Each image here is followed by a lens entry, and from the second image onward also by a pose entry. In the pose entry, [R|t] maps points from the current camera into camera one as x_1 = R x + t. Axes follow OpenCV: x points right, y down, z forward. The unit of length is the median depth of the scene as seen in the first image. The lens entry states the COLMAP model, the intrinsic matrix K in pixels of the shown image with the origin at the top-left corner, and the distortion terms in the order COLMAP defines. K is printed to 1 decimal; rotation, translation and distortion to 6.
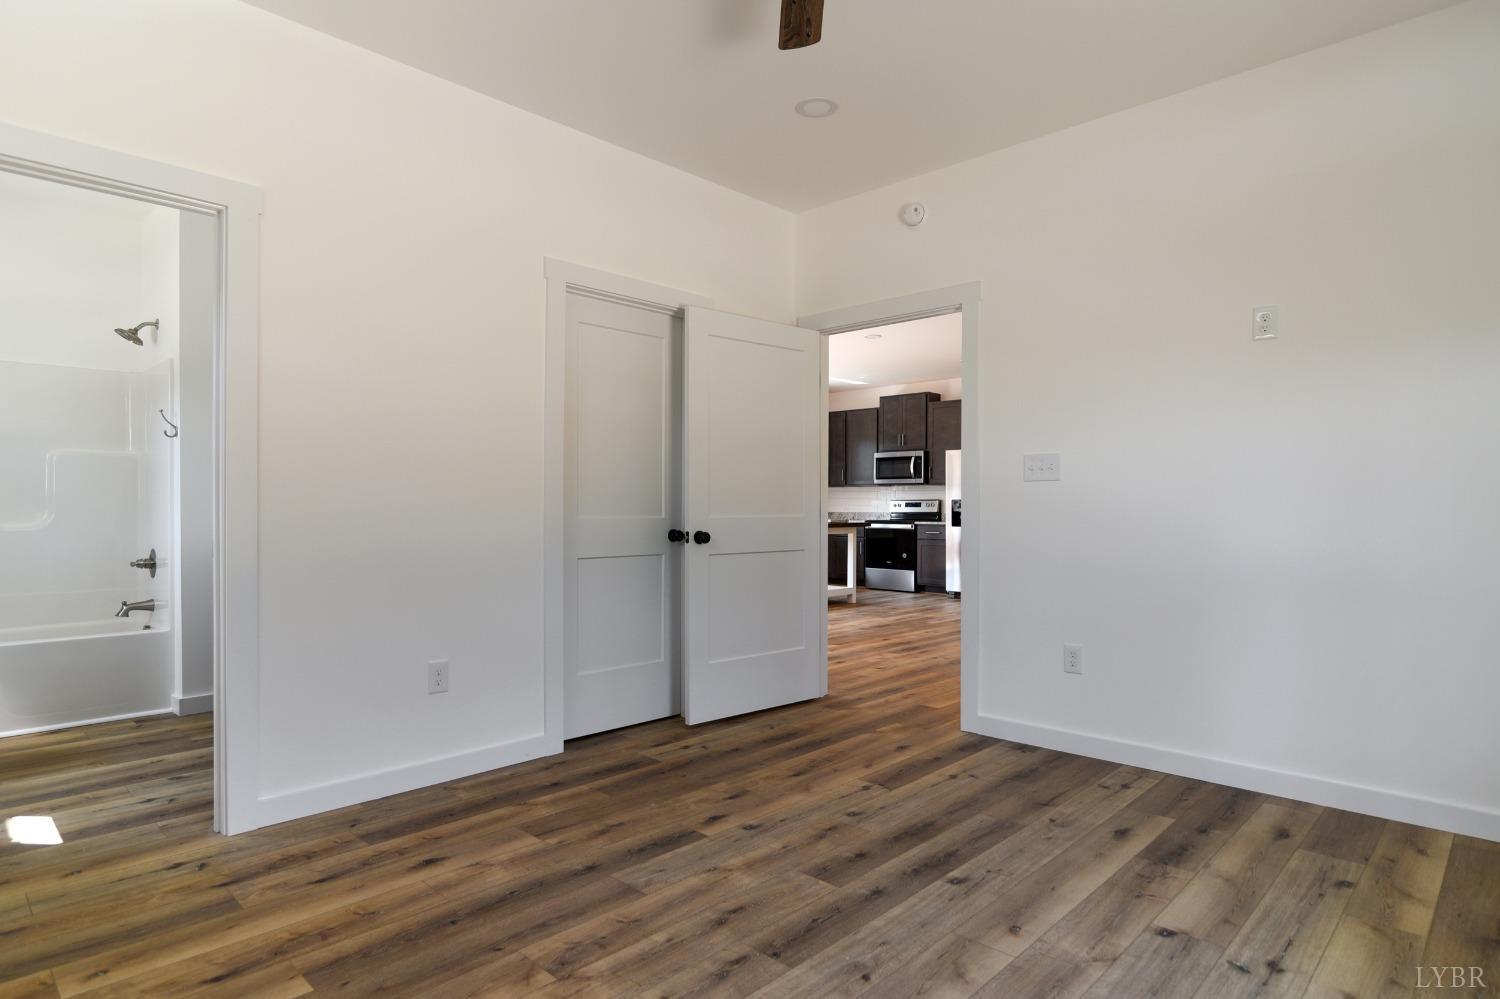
lens RADIAL K [[819.2, 0, 748.3], [0, 819.2, 507.5], [0, 0, 1]] dist [-0.001383, -0.000500]
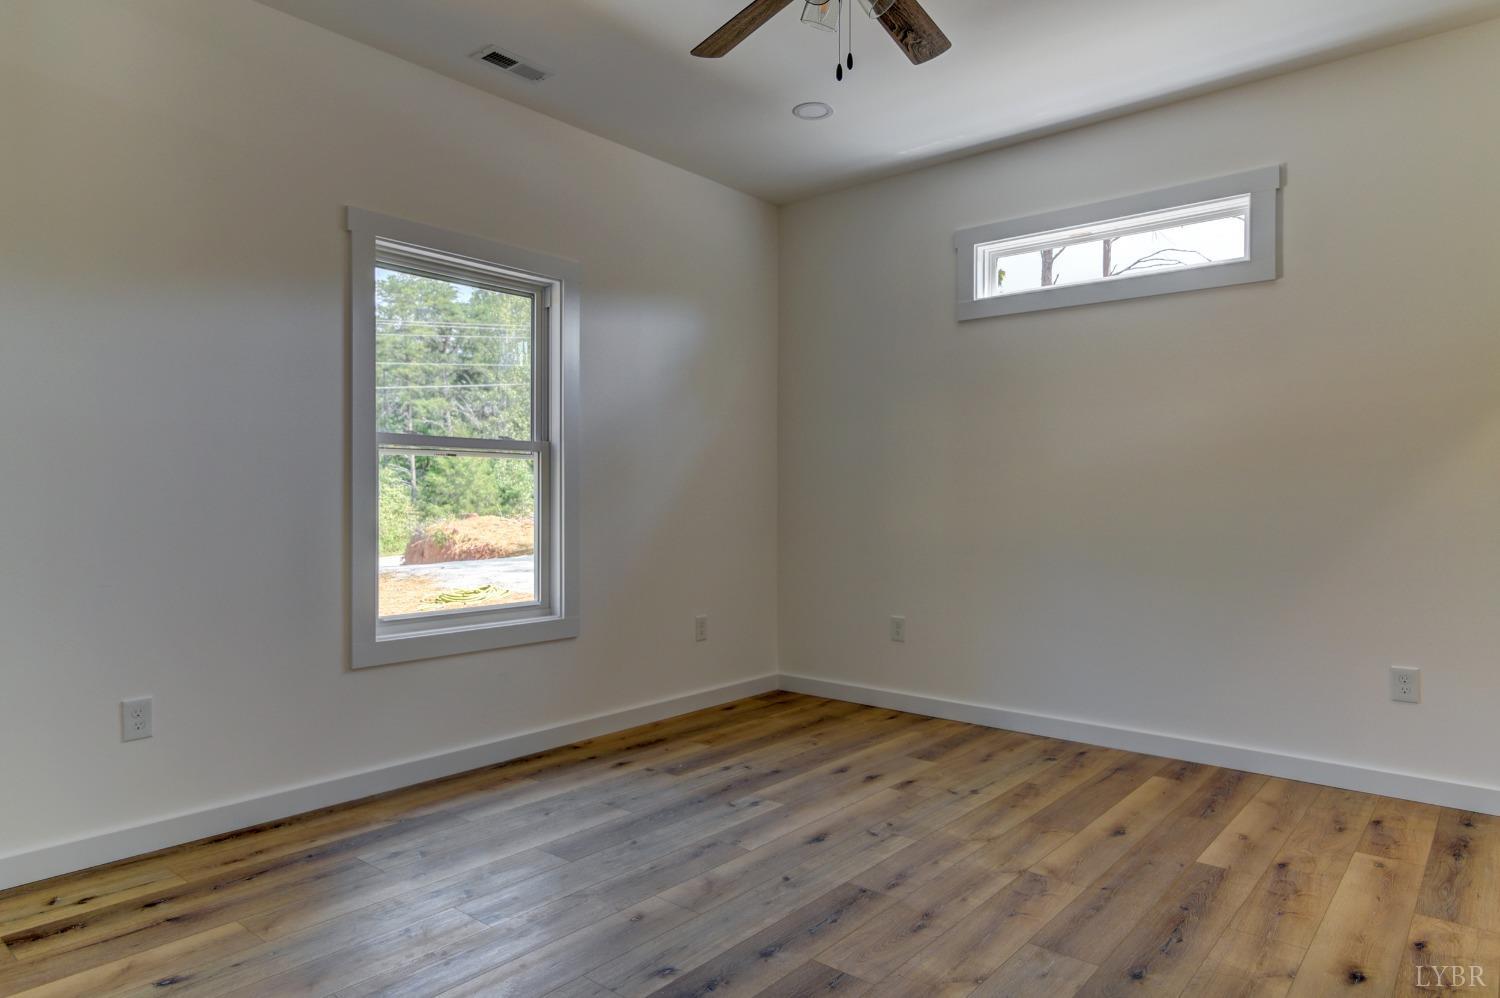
lens RADIAL K [[895.4, 0, 750.0], [0, 895.4, 499.0], [0, 0, 1]] dist [-0.005461, -0.000974]
pose [[-0.997686, -0.003934, -0.067879, 0.265275], [-0.004181, 0.999985, 0.003489, -0.006135], [0.067865, 0.003765, -0.997687, 2.126223]]
